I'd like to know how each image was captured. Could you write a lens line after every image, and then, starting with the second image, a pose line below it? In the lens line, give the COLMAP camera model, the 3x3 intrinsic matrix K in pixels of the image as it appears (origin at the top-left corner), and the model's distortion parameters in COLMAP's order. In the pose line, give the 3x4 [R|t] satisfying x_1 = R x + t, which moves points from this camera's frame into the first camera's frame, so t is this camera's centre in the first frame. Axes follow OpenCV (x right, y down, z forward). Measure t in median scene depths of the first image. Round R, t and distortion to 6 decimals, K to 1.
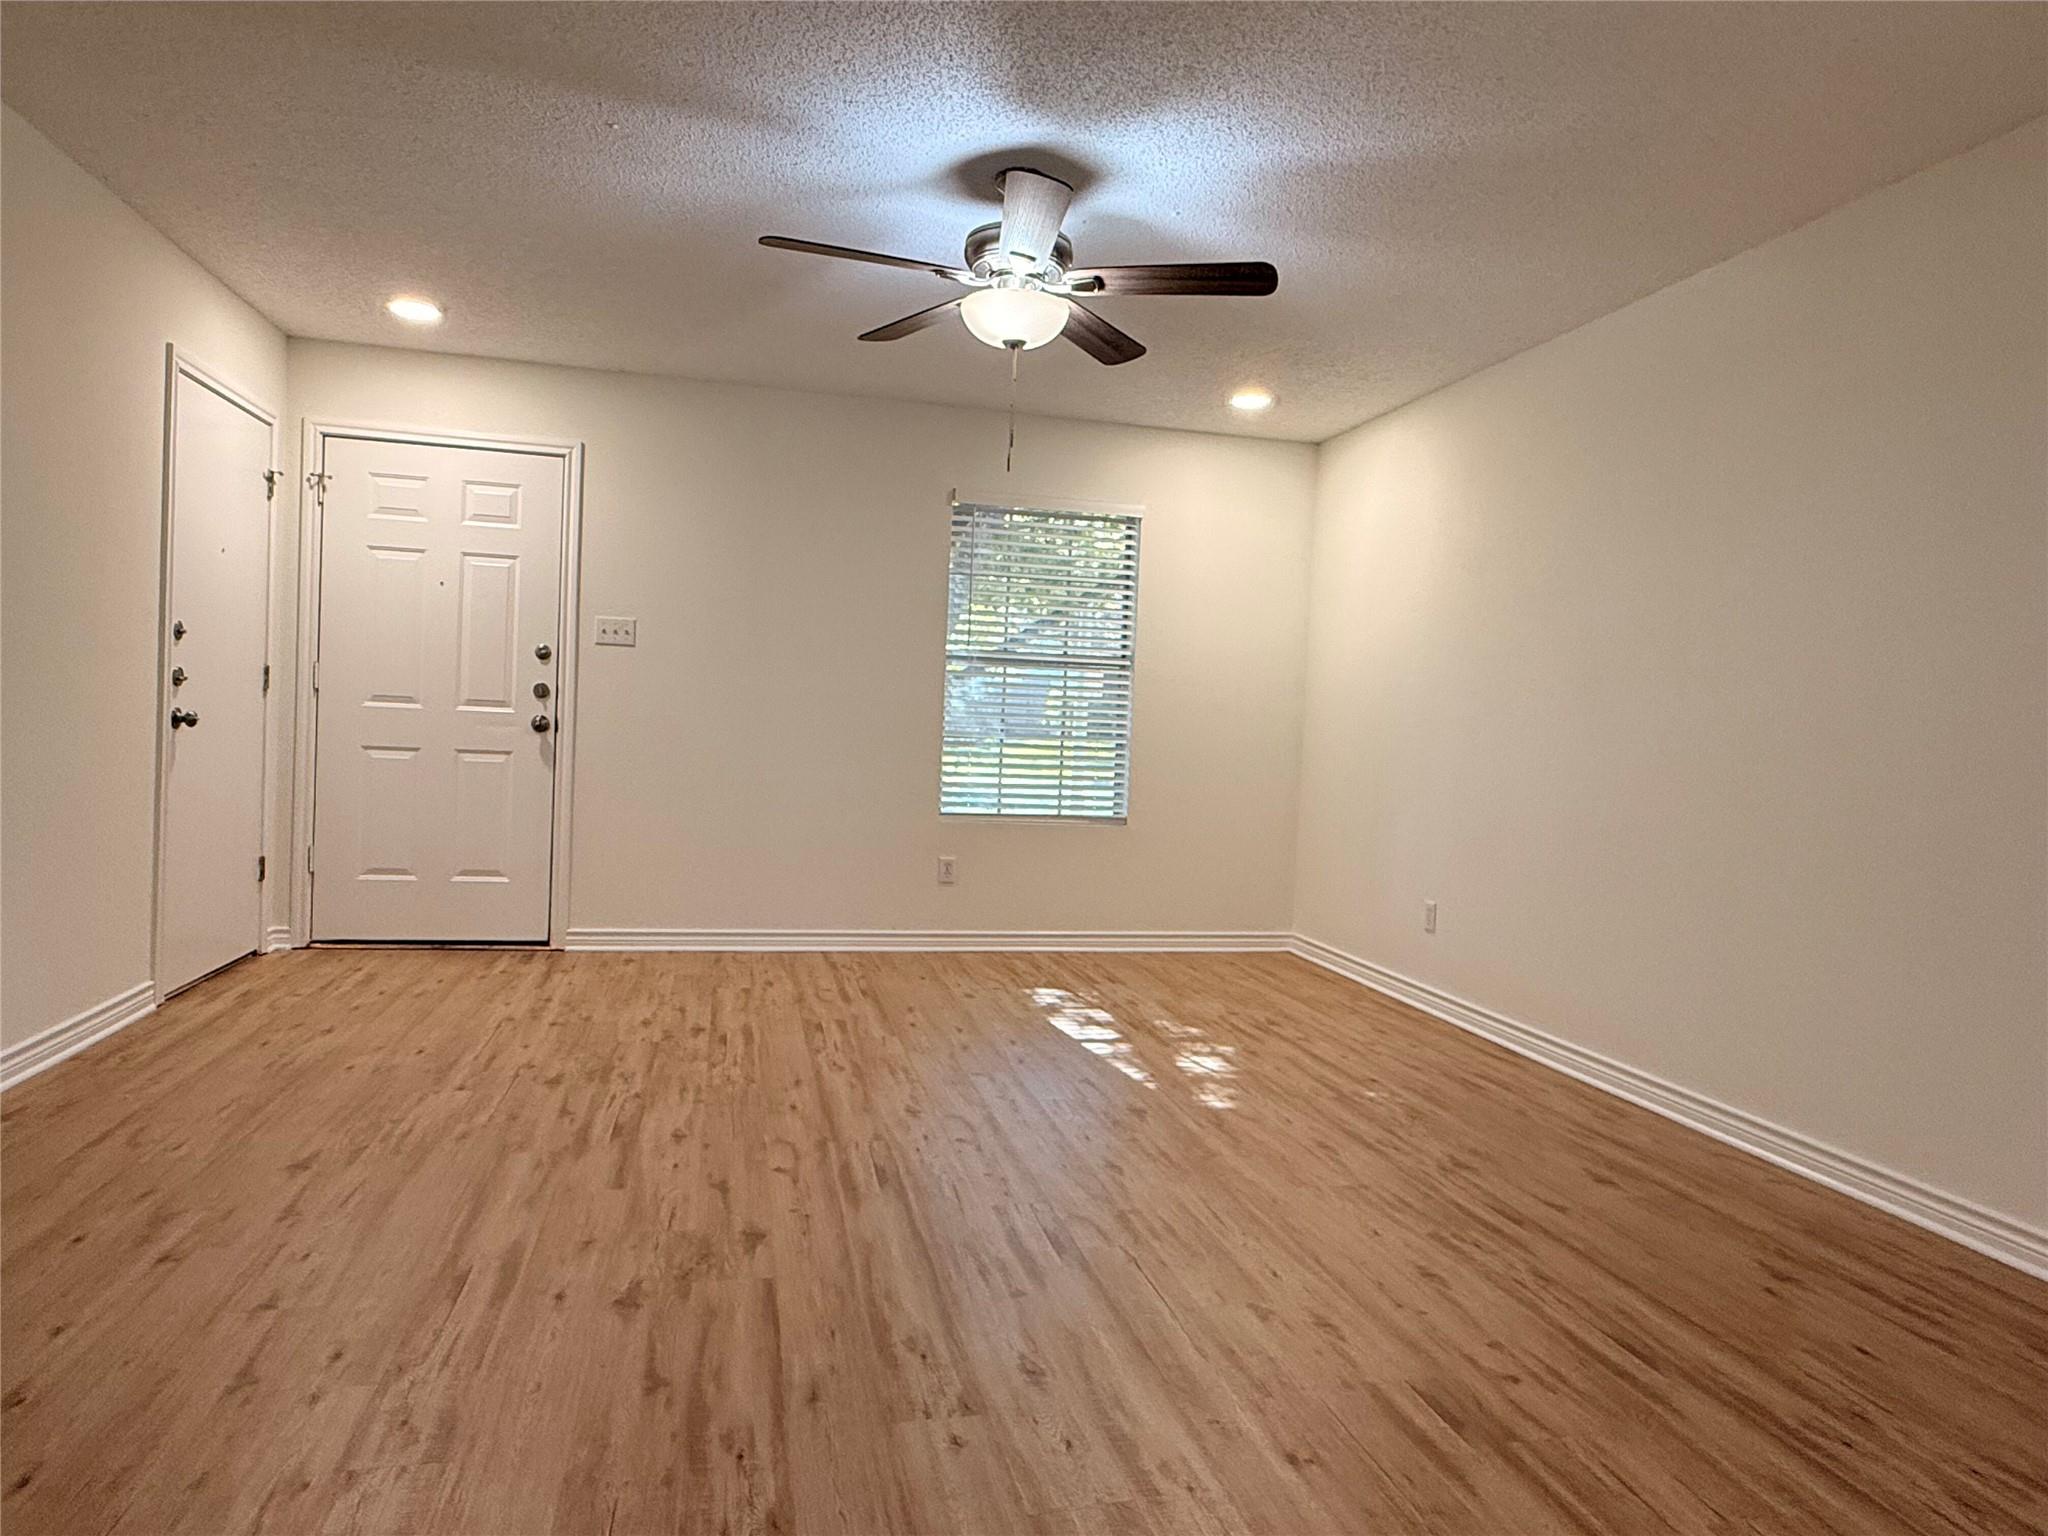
lens RADIAL K [[1229.9, 0, 1031.5], [0, 1229.9, 768.1], [0, 0, 1]] dist [0.003950, 0.002040]
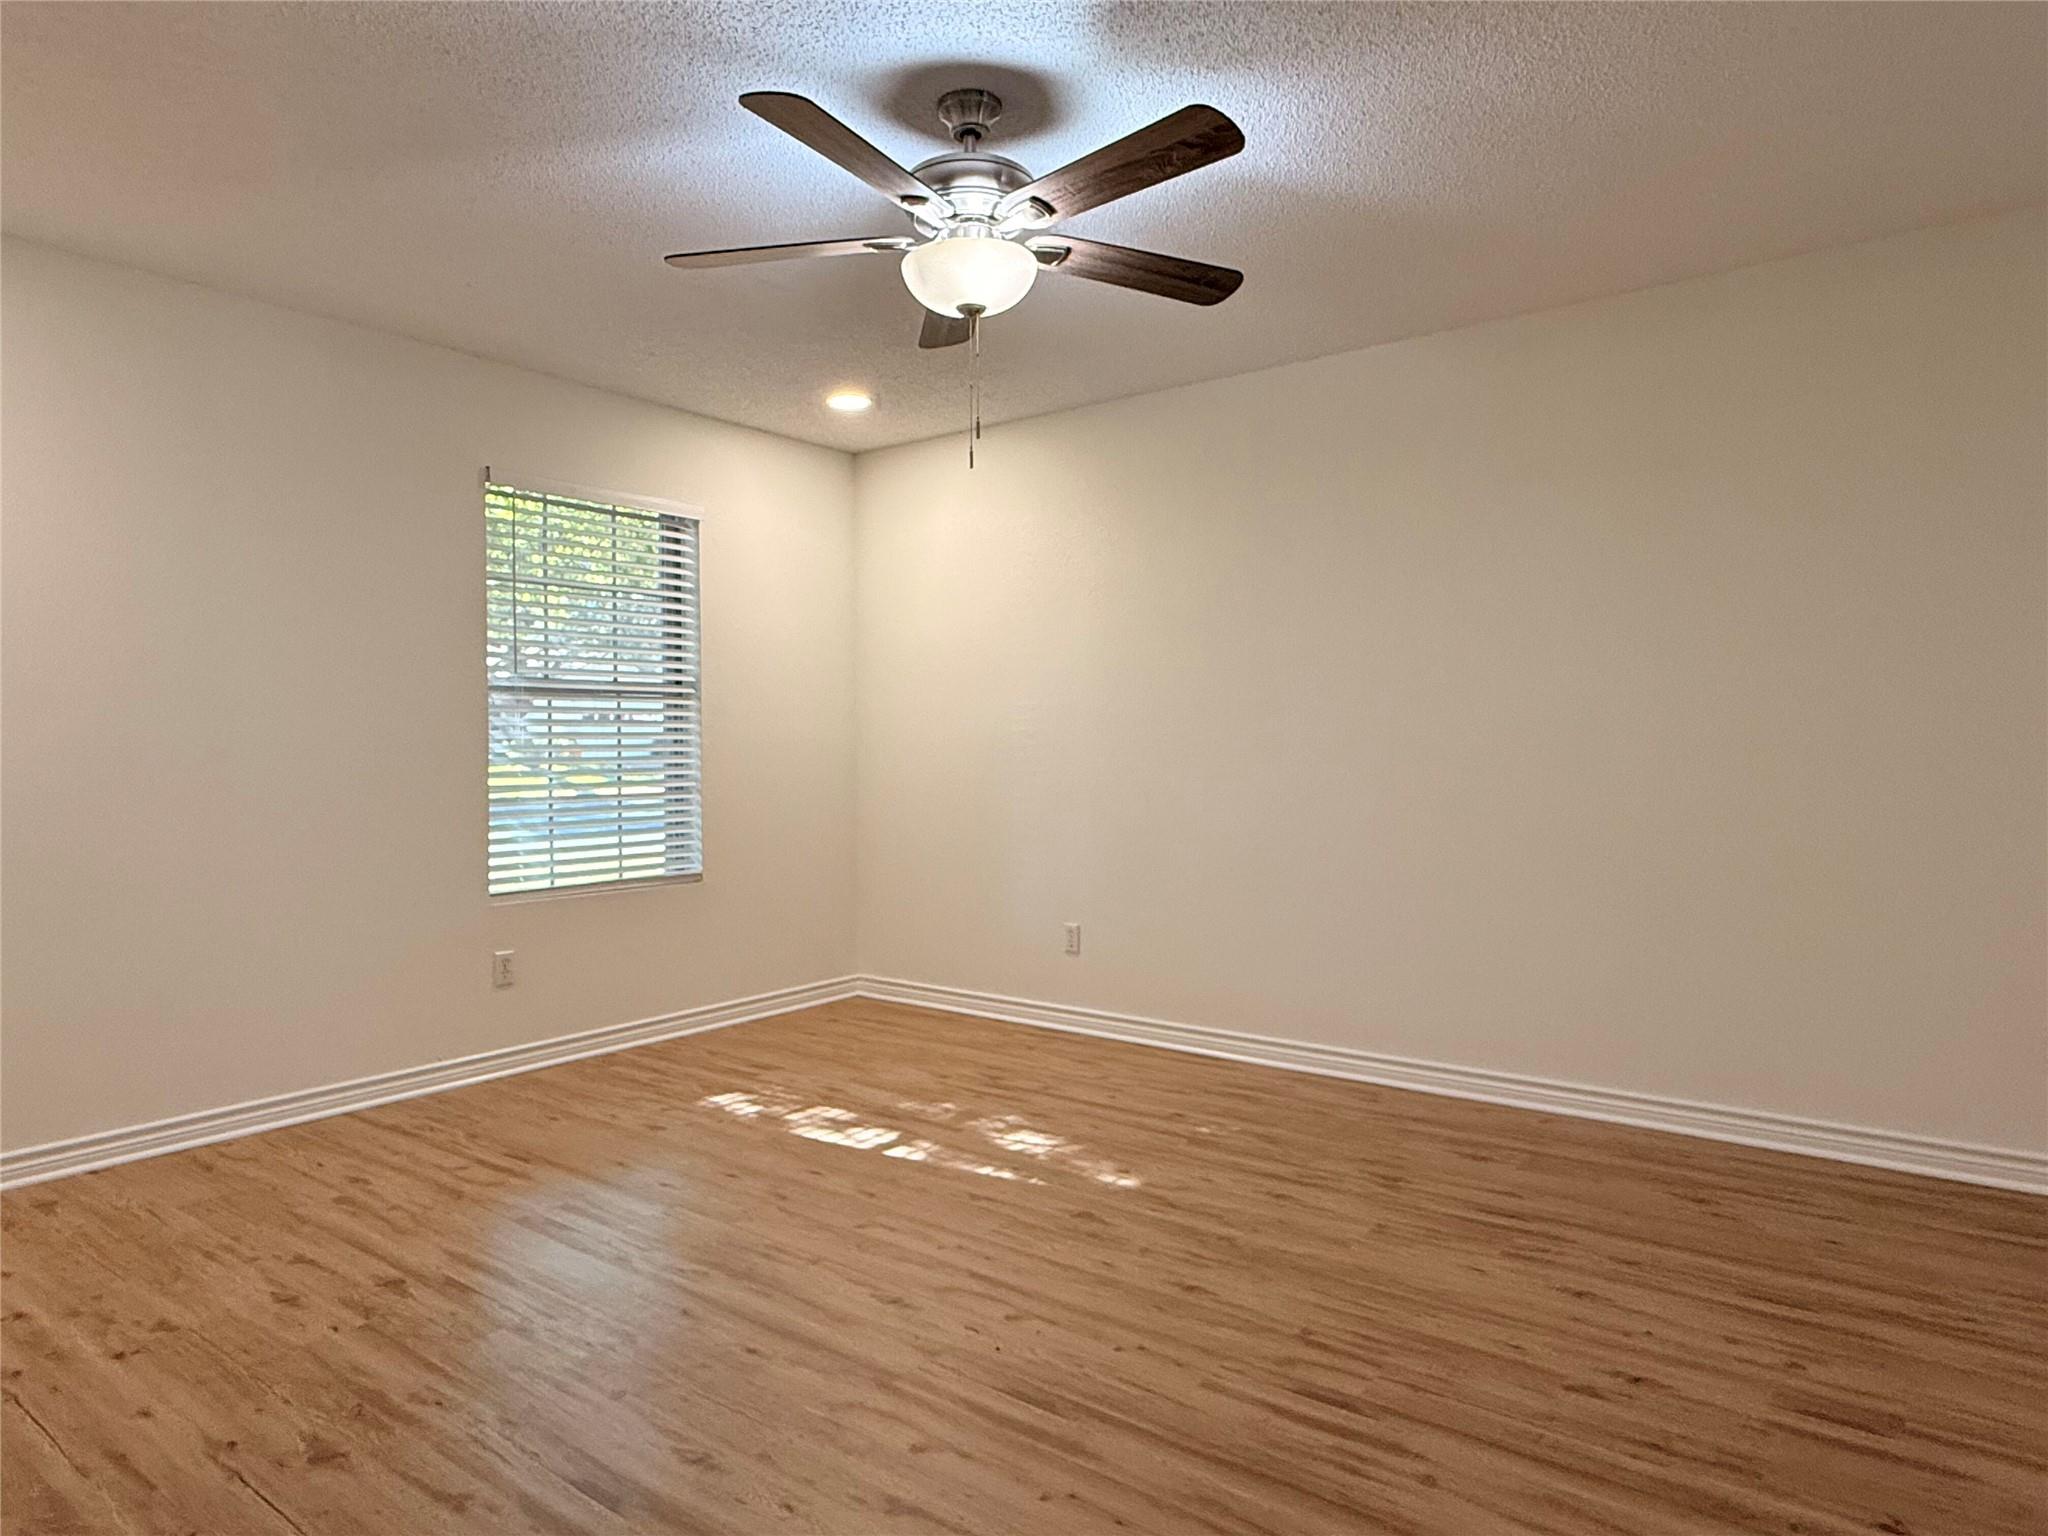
lens RADIAL K [[1229.9, 0, 1007.8], [0, 1229.9, 766.7], [0, 0, 1]] dist [0.003950, 0.002040]
pose [[0.779730, -0.059888, 0.623246, -0.518285], [0.064090, 0.997821, 0.015699, -0.059817], [-0.622827, 0.027703, 0.781869, 0.370436]]
